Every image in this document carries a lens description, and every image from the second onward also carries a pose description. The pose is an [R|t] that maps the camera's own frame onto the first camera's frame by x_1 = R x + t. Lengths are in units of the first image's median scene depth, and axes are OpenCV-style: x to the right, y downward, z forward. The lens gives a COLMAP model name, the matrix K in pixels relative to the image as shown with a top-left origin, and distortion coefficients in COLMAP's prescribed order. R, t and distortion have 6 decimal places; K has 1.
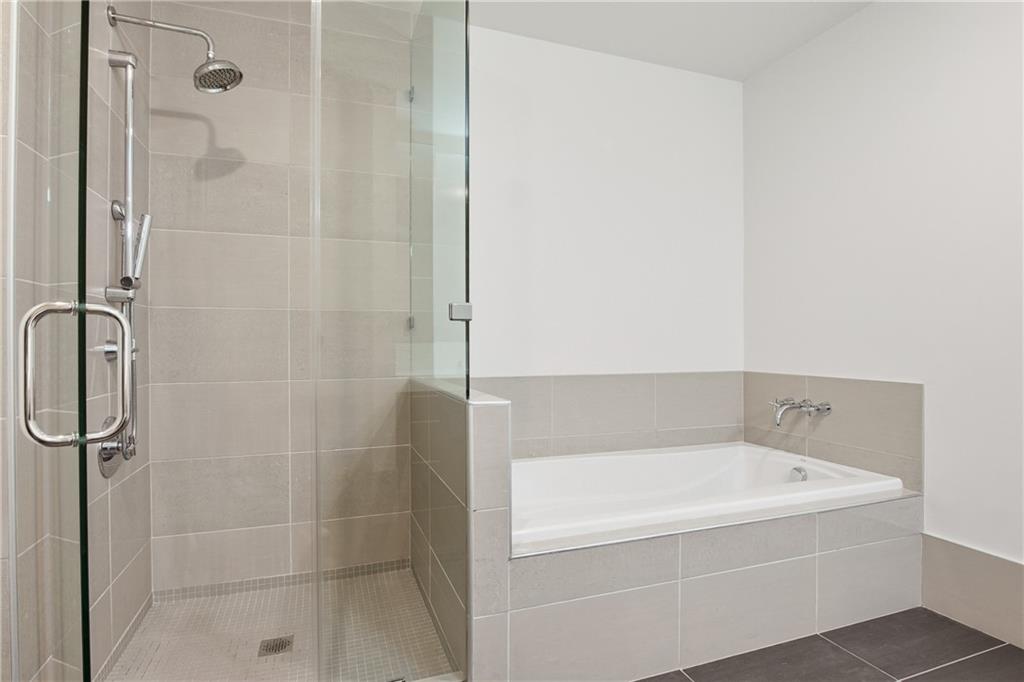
lens RADIAL K [[513.3, 0, 506.4], [0, 513.3, 340.8], [0, 0, 1]] dist [-0.020052, 0.000007]
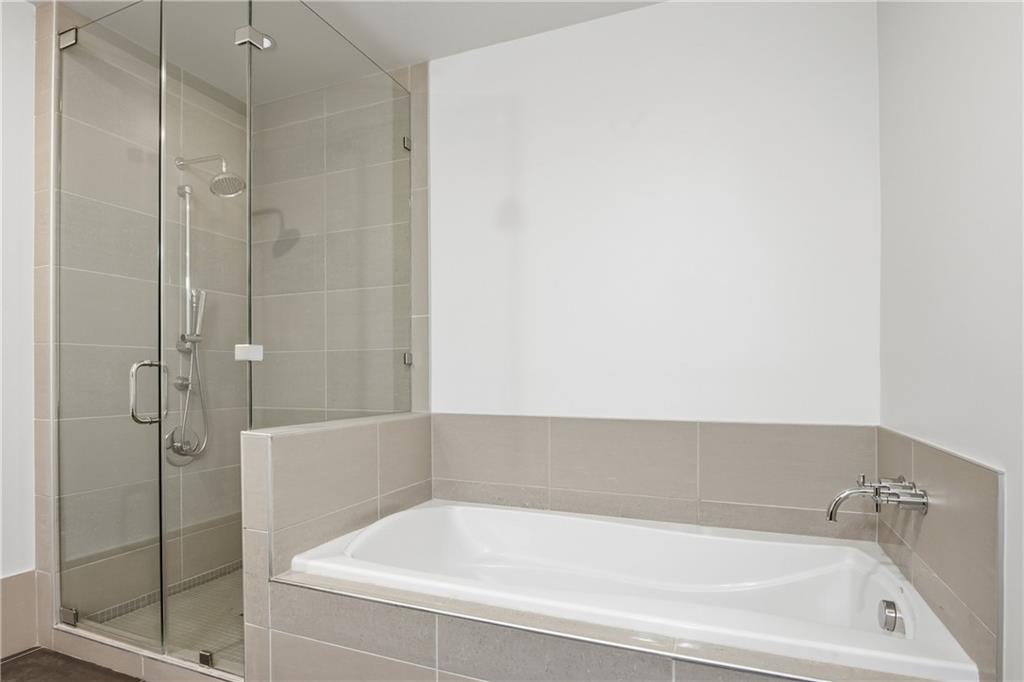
lens RADIAL K [[532.7, 0, 484.2], [0, 532.7, 374.7], [0, 0, 1]] dist [-0.022465, 0.000349]
pose [[0.747385, -0.000657, -0.664390, 0.739712], [0.002567, 0.999995, 0.001898, -0.007104], [0.664386, -0.003124, 0.747383, 0.315569]]
